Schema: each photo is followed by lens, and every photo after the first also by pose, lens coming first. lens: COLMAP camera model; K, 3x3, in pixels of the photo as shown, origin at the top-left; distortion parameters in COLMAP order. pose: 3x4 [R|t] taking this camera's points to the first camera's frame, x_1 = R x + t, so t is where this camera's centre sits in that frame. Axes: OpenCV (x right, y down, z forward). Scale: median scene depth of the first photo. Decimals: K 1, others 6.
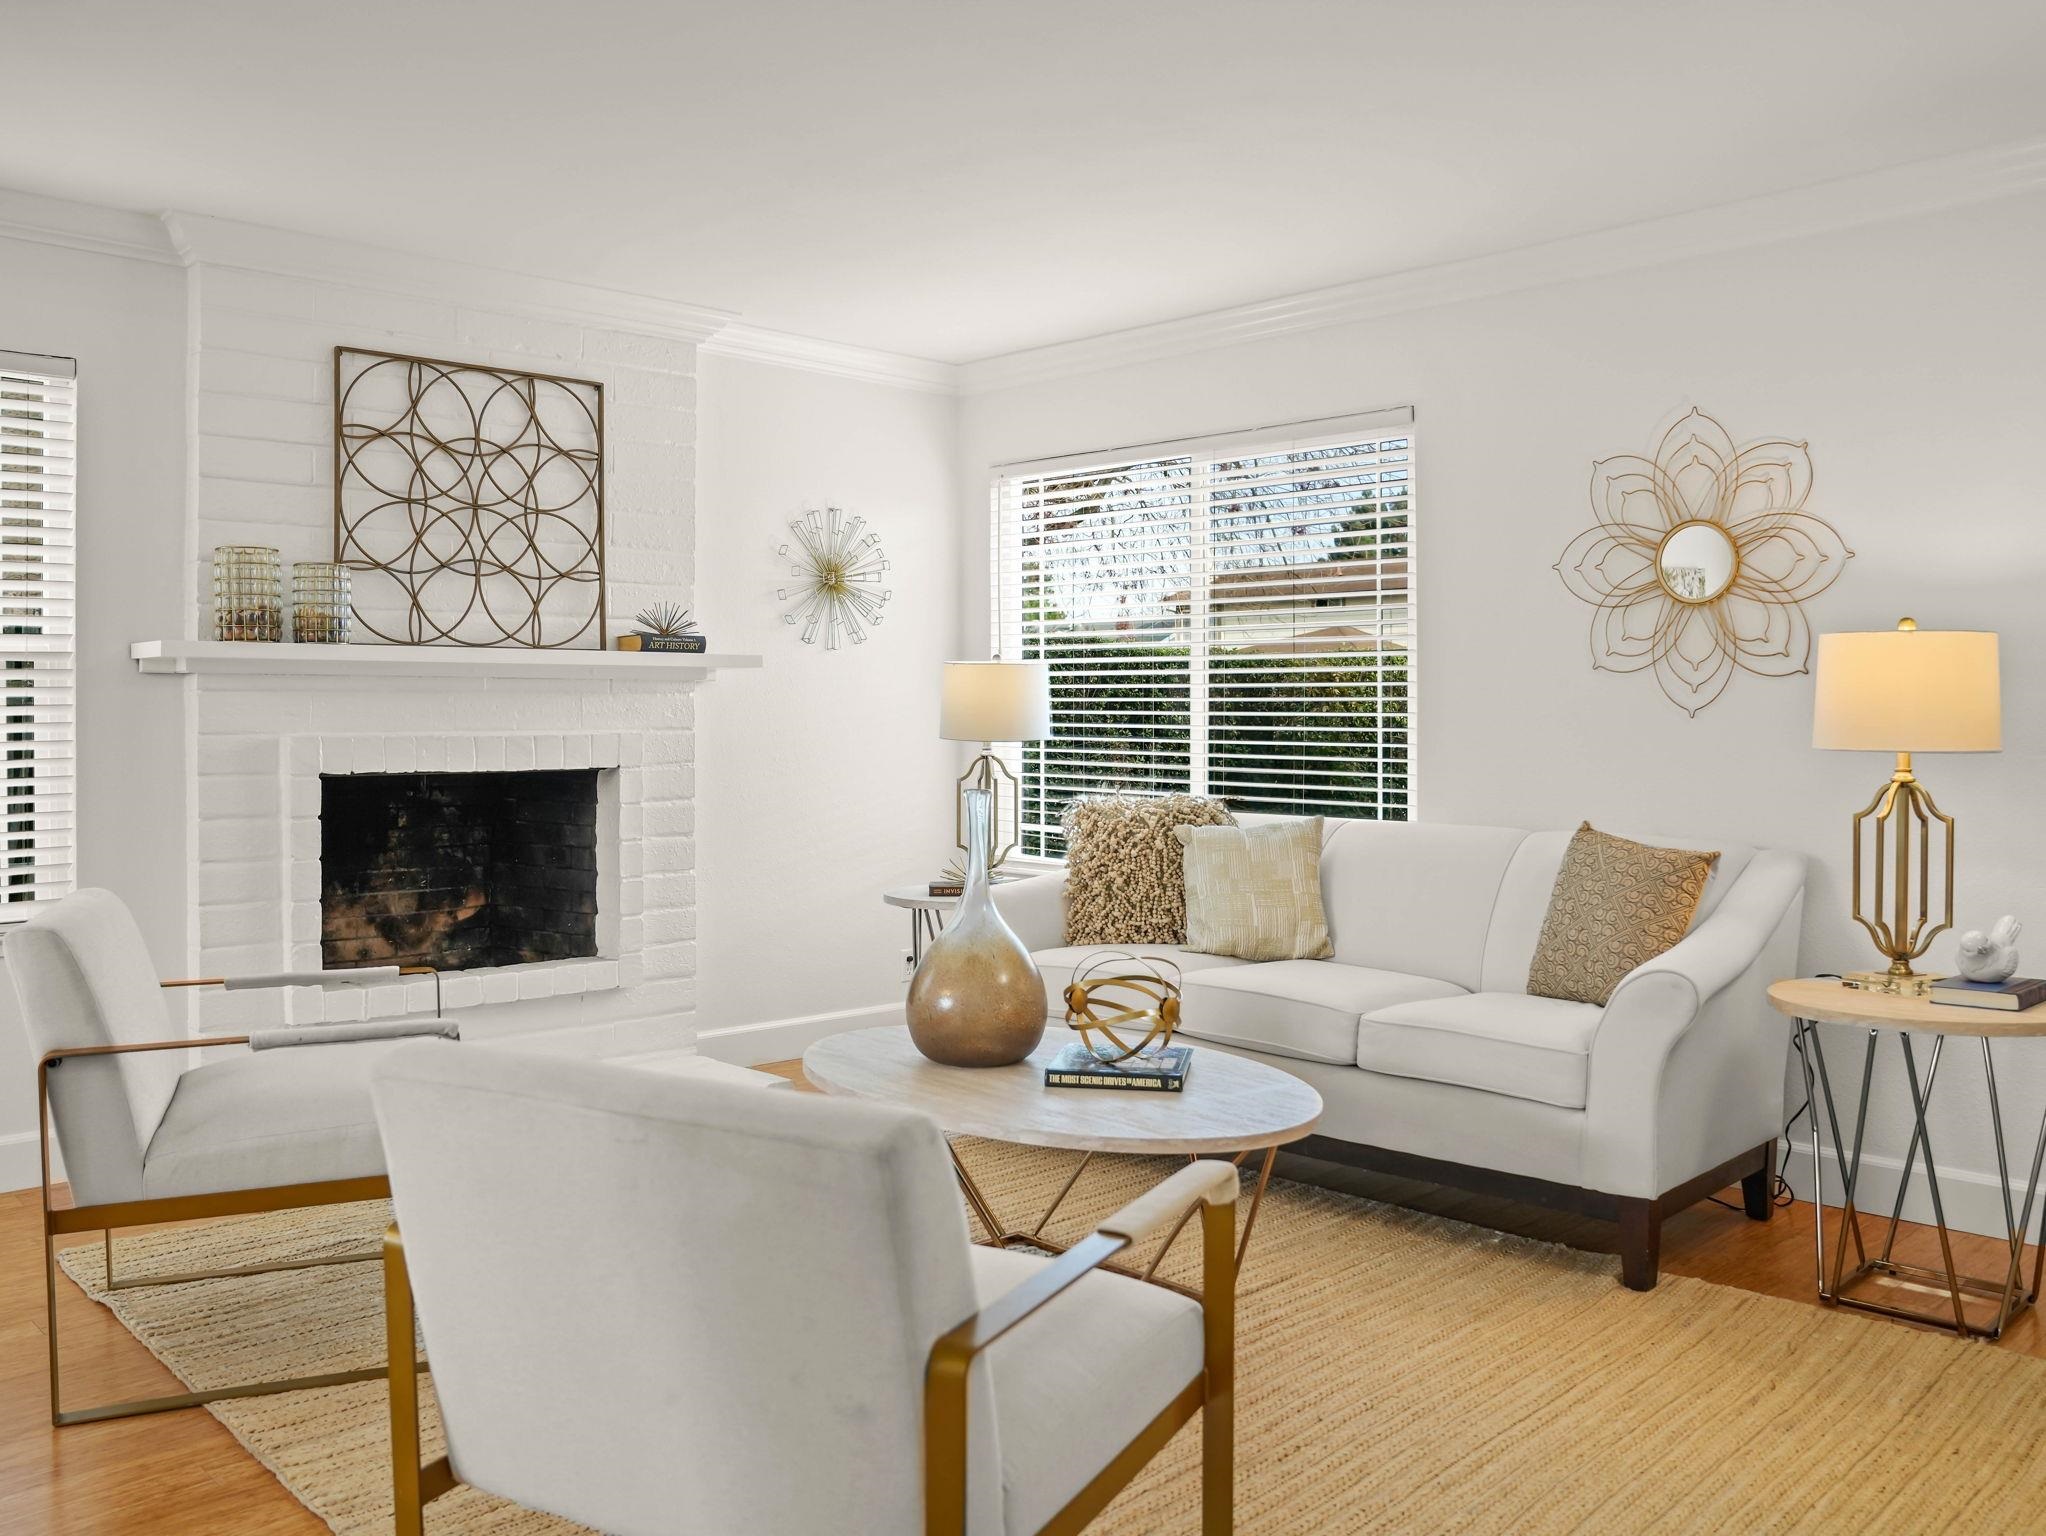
lens RADIAL K [[1701.8, 0, 1007.5], [0, 1701.8, 743.2], [0, 0, 1]] dist [-0.120286, 0.131452]
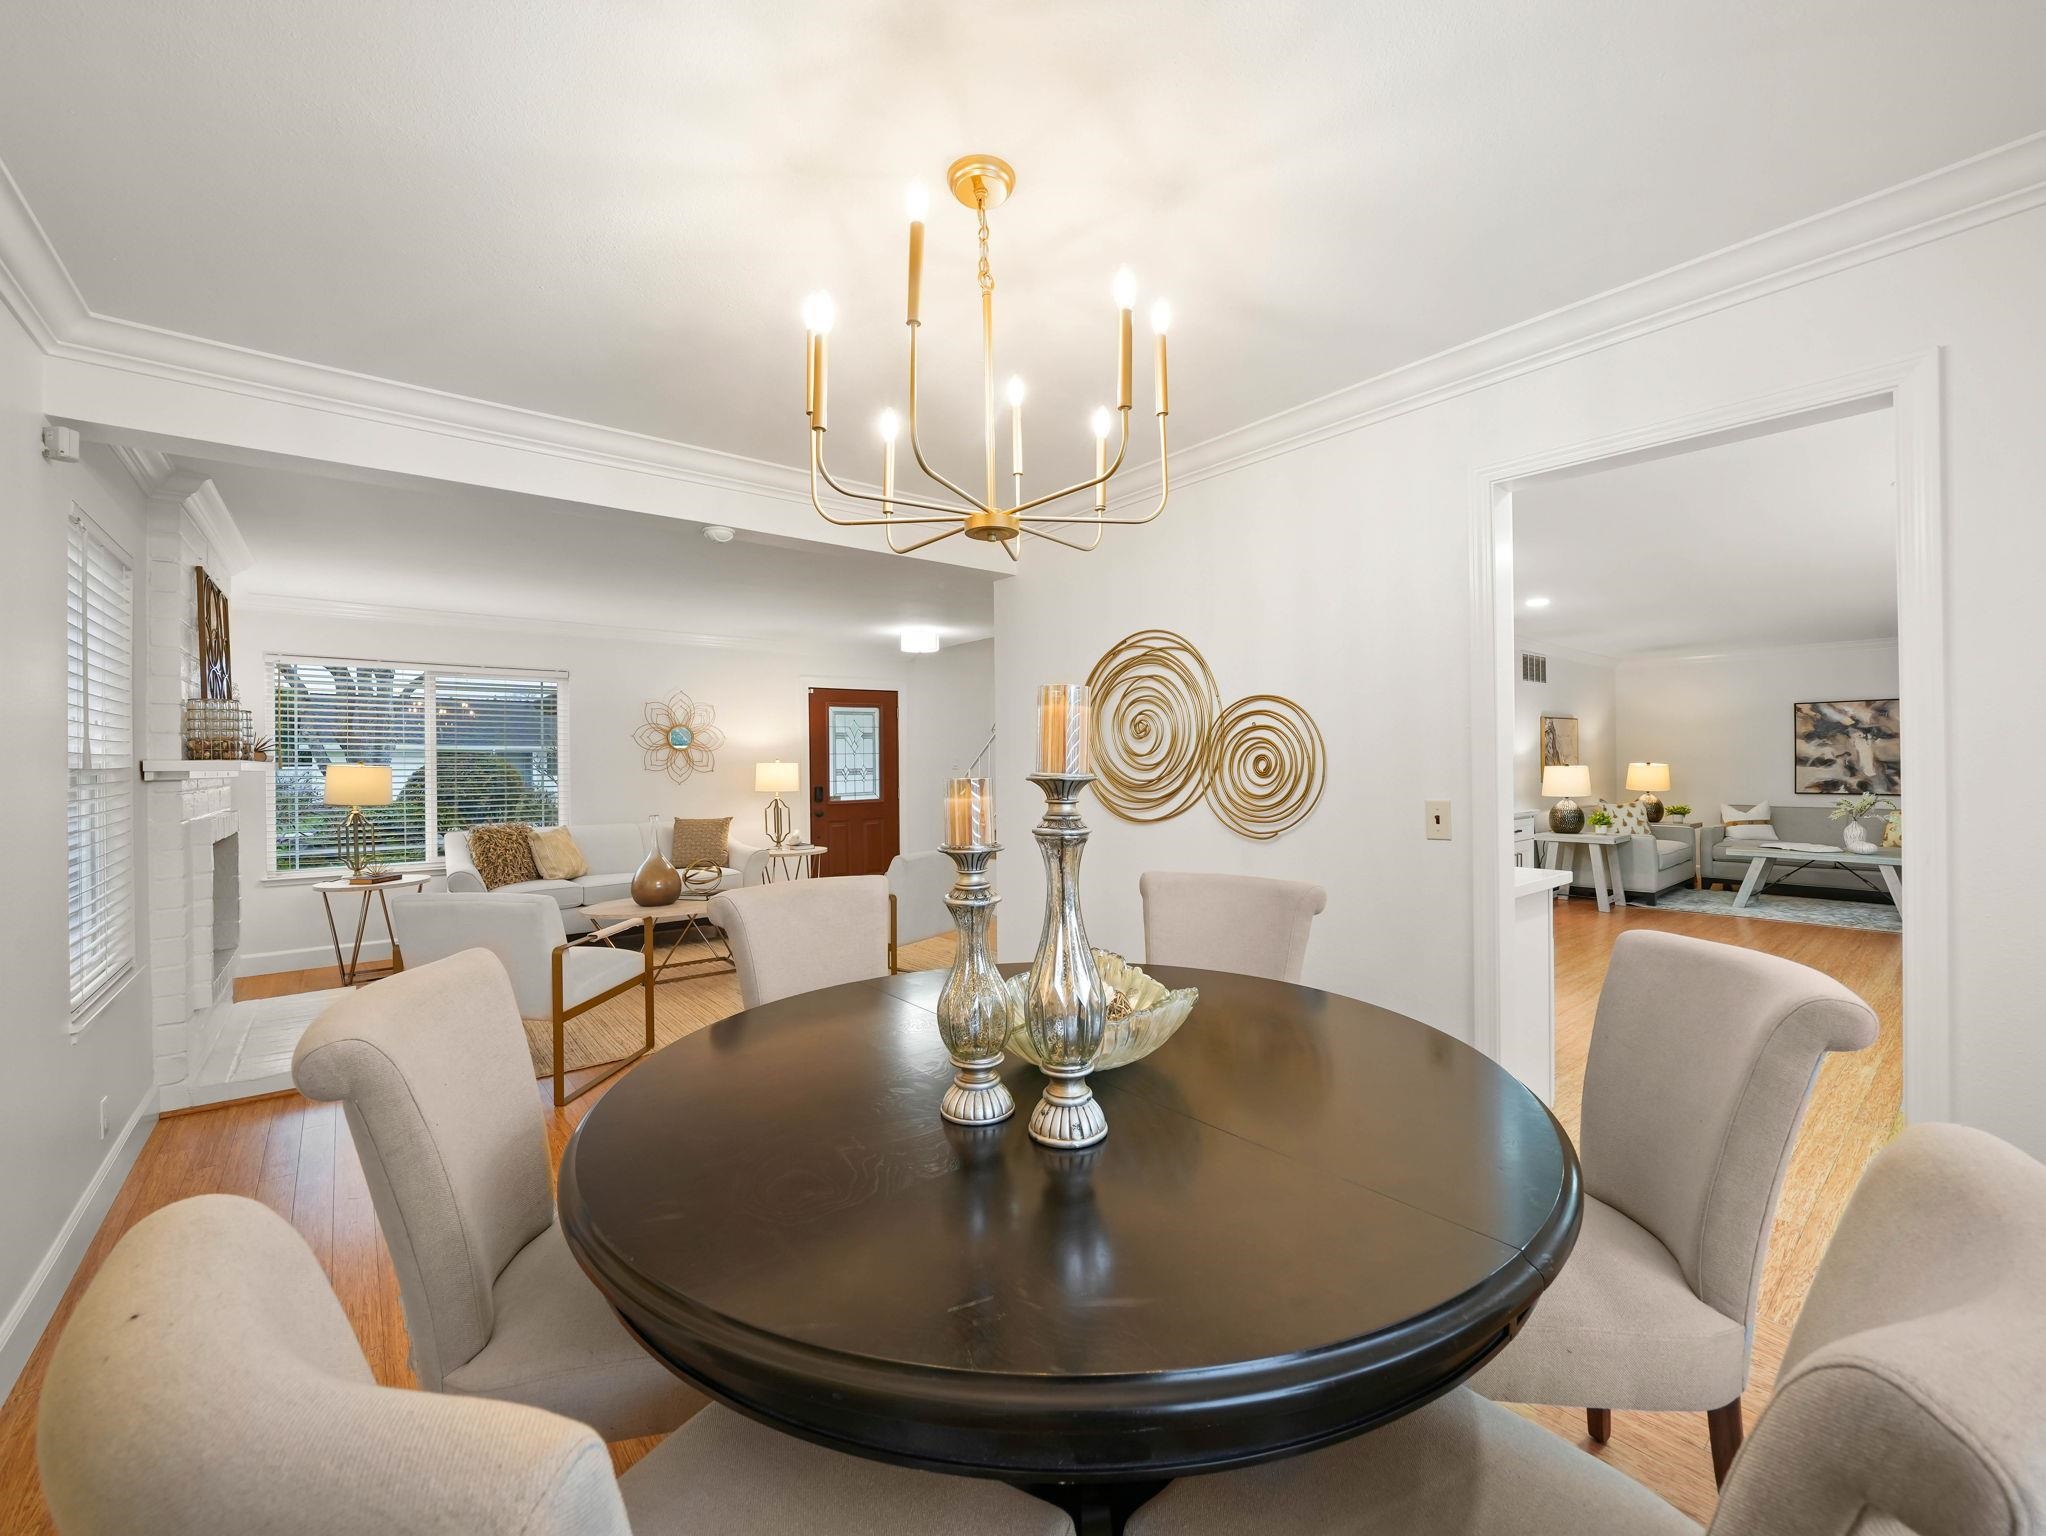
lens RADIAL K [[830.5, 0, 1023.0], [0, 830.5, 768.0], [0, 0, 1]] dist [-0.009879, -0.000139]
pose [[0.098973, -0.008283, 0.995056, -1.115123], [0.027318, 0.999611, 0.005603, -0.037312], [-0.994715, 0.026628, 0.099161, 0.155491]]
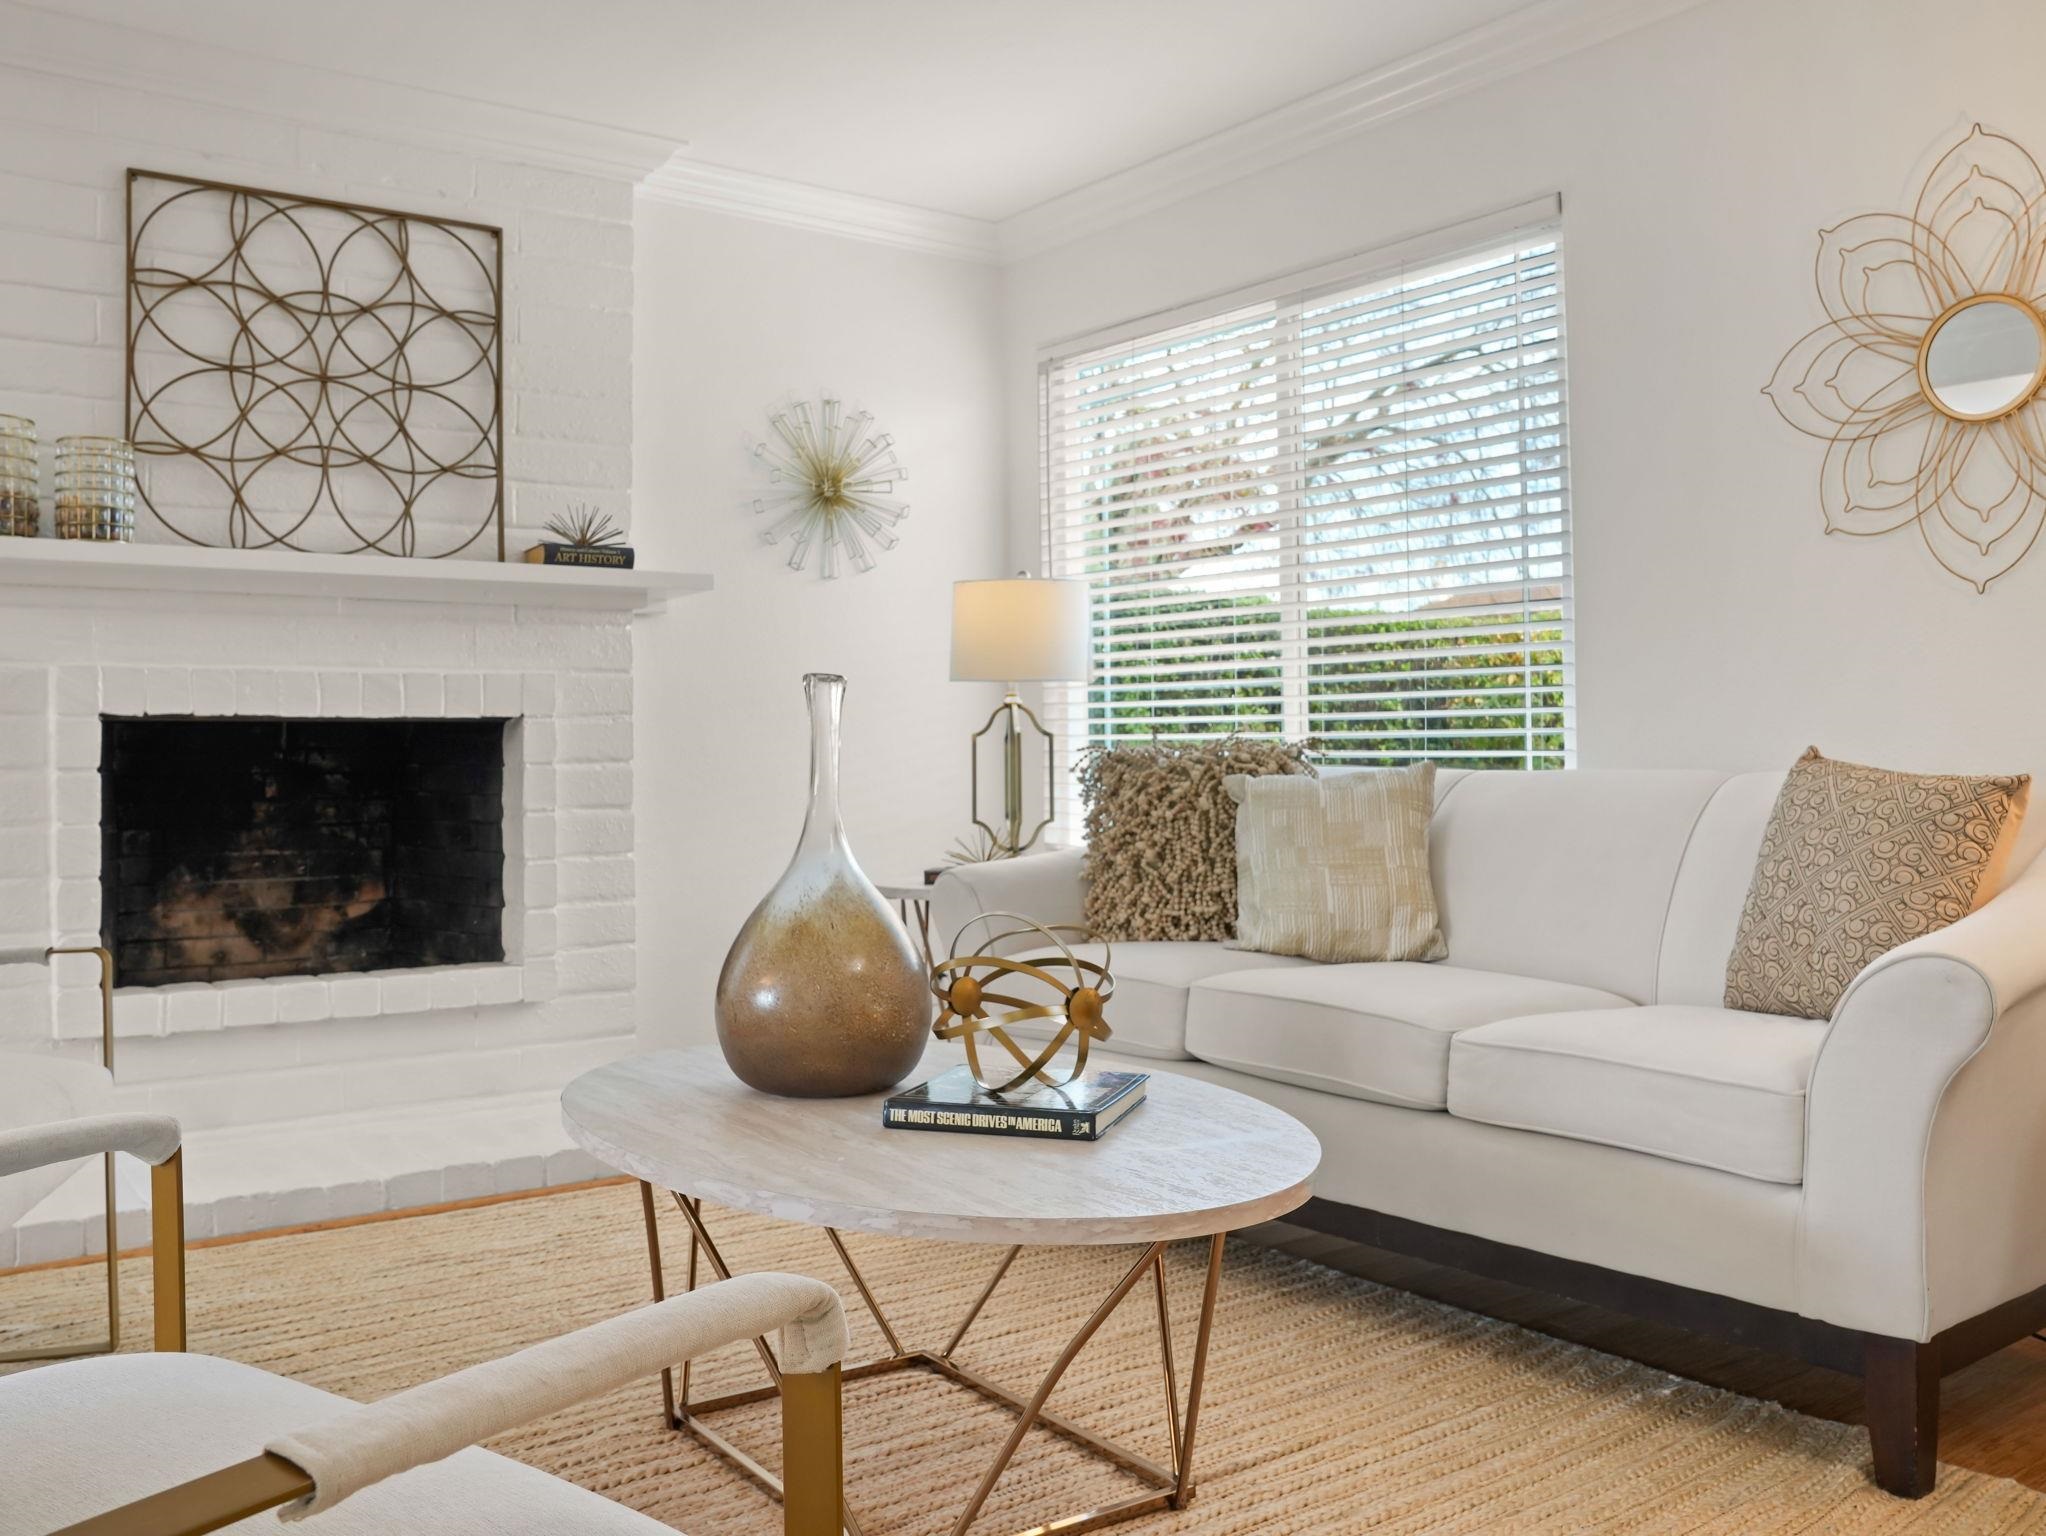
lens RADIAL K [[1767.6, 0, 1018.8], [0, 1767.6, 742.6], [0, 0, 1]] dist [-0.096751, 0.111844]
pose [[0.991166, -0.011512, -0.132128, 0.117902], [0.007765, 0.999554, -0.028836, 0.058526], [0.132401, 0.027555, 0.990813, 0.263774]]
